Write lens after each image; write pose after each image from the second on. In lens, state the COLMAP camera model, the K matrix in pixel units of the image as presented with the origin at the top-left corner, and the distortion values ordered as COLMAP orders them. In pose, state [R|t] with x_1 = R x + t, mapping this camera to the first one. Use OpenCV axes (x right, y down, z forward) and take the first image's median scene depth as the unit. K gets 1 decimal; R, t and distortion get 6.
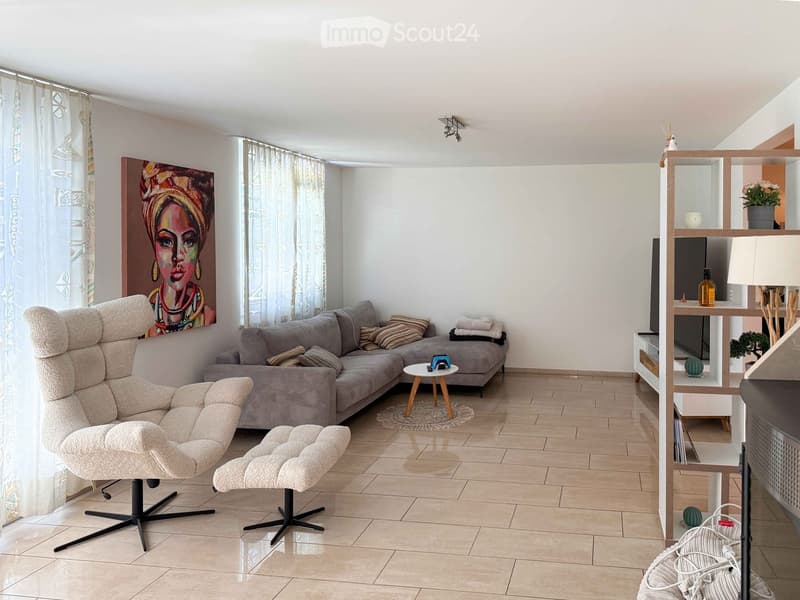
lens RADIAL K [[1111.1, 0, 399.9], [0, 1111.1, 299.2], [0, 0, 1]] dist [0.011116, 0.000000]
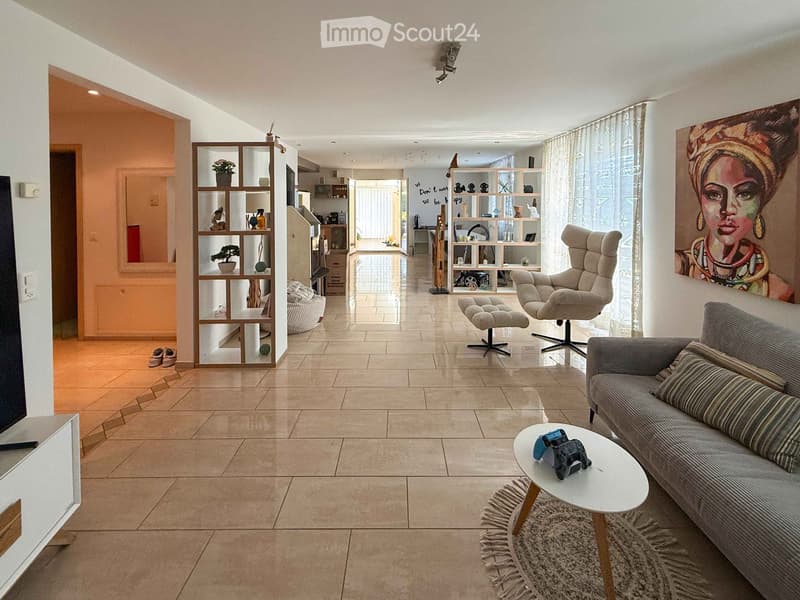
lens RADIAL K [[1111.1, 0, 400.4], [0, 1111.1, 299.6], [0, 0, 1]] dist [0.011116, 0.000000]
pose [[-0.986538, 0.009420, -0.163260, 0.243378], [-0.013120, 0.990562, 0.136435, -0.089729], [0.163004, 0.136740, -0.977104, 1.918102]]
